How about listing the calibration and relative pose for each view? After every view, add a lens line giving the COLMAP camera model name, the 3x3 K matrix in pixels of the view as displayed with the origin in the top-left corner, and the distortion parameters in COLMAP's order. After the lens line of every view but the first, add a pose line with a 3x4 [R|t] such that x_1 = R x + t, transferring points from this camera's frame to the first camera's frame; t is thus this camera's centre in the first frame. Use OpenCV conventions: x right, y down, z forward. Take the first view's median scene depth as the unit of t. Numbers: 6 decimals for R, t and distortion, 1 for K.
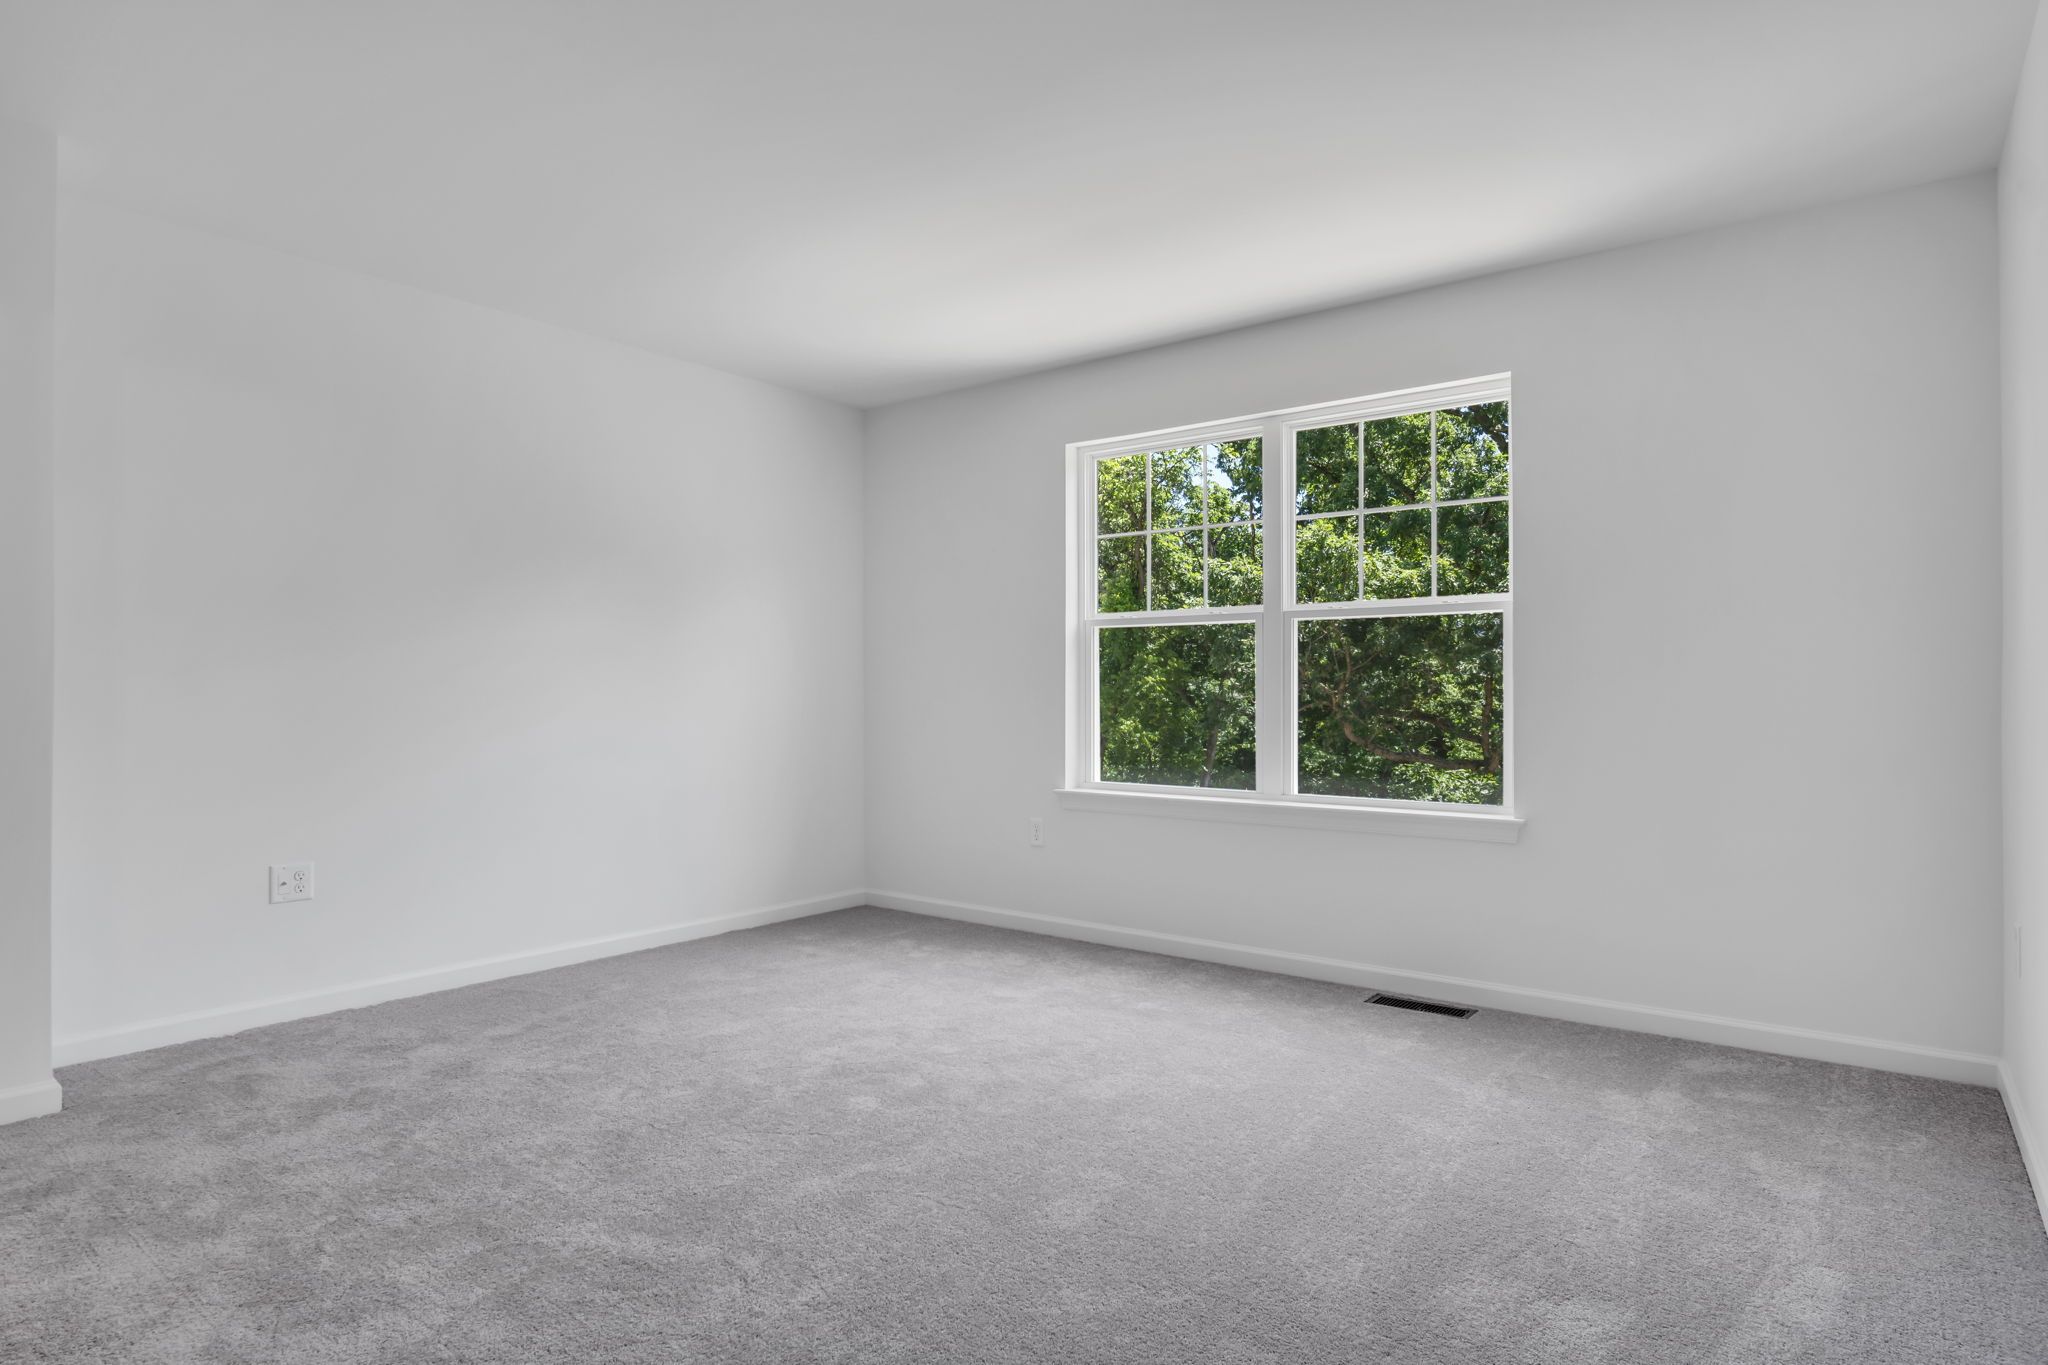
lens RADIAL K [[1116.0, 0, 1018.0], [0, 1116.0, 683.8], [0, 0, 1]] dist [-0.032056, 0.008395]
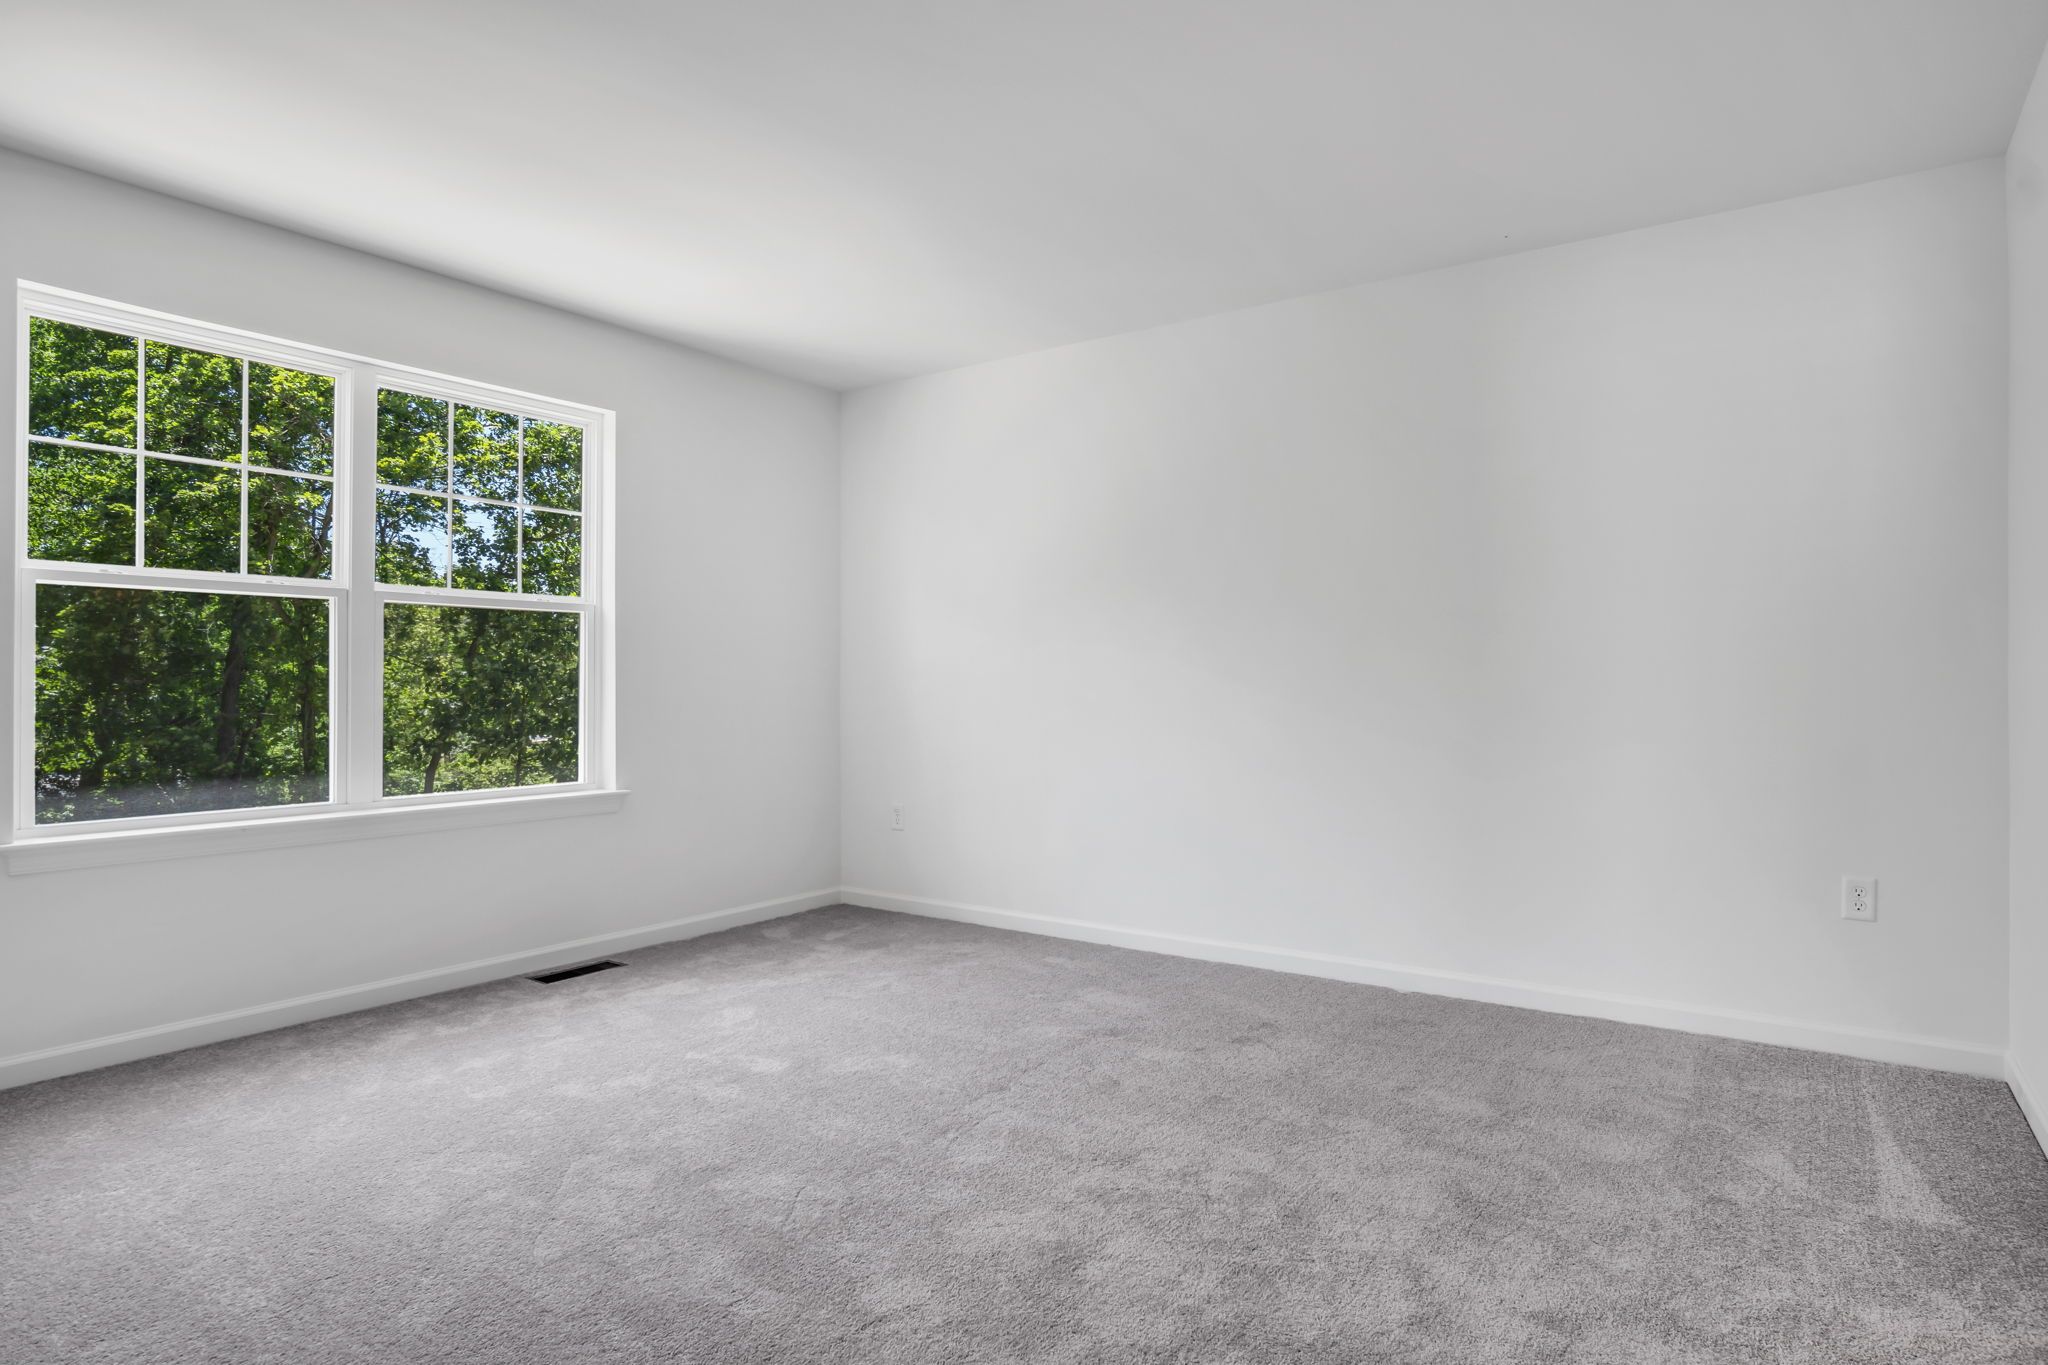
lens RADIAL K [[1116.0, 0, 1015.8], [0, 1116.0, 682.8], [0, 0, 1]] dist [-0.032056, 0.008395]
pose [[-0.038589, -0.001114, 0.999255, -0.643201], [-0.006788, 0.999977, 0.000853, 0.002597], [-0.999232, -0.006750, -0.038595, 0.530560]]
